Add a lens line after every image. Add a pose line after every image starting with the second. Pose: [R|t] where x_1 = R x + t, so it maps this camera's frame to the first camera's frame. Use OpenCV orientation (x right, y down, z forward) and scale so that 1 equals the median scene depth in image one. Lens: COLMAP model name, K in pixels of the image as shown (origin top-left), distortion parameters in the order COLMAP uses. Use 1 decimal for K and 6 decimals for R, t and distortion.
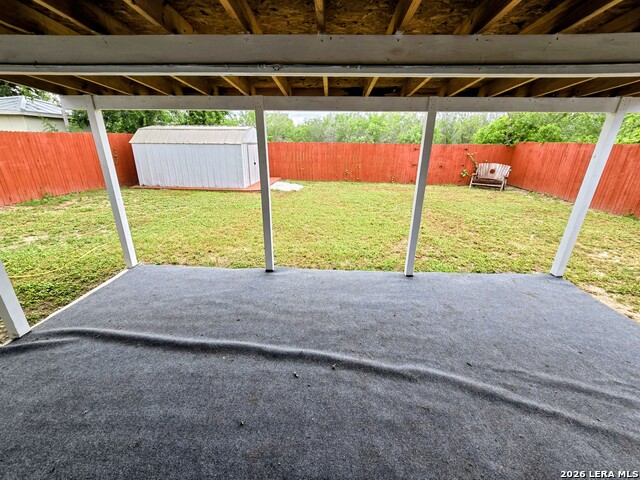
lens RADIAL K [[260.4, 0, 319.4], [0, 260.4, 234.3], [0, 0, 1]] dist [-0.007849, 0.000005]
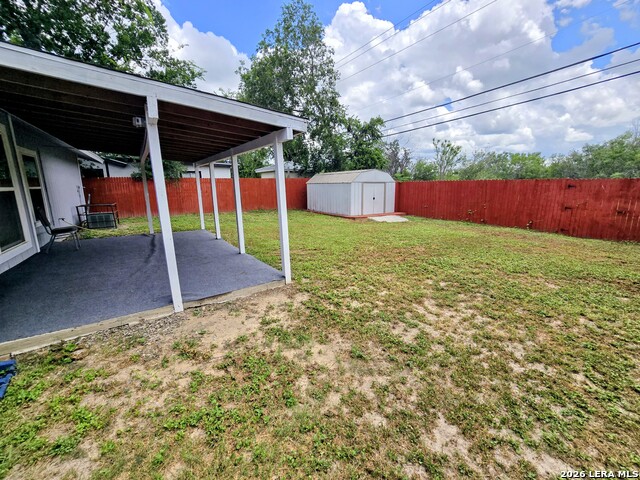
lens RADIAL K [[260.4, 0, 320.3], [0, 260.4, 230.7], [0, 0, 1]] dist [-0.007849, 0.000005]
pose [[0.598292, 0.124312, -0.791576, 0.560537], [-0.257143, 0.965428, -0.042740, -0.008634], [0.758897, 0.229120, 0.609574, 0.094283]]
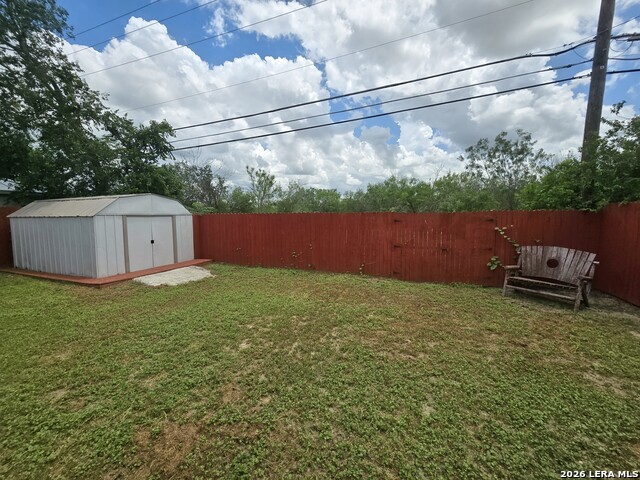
lens RADIAL K [[260.4, 0, 320.9], [0, 260.4, 239.4], [0, 0, 1]] dist [-0.007849, 0.000005]
pose [[0.960529, 0.009238, -0.278026, 0.389194], [-0.077879, 0.968412, -0.236882, -0.138824], [0.267056, 0.249184, 0.930907, 0.430700]]
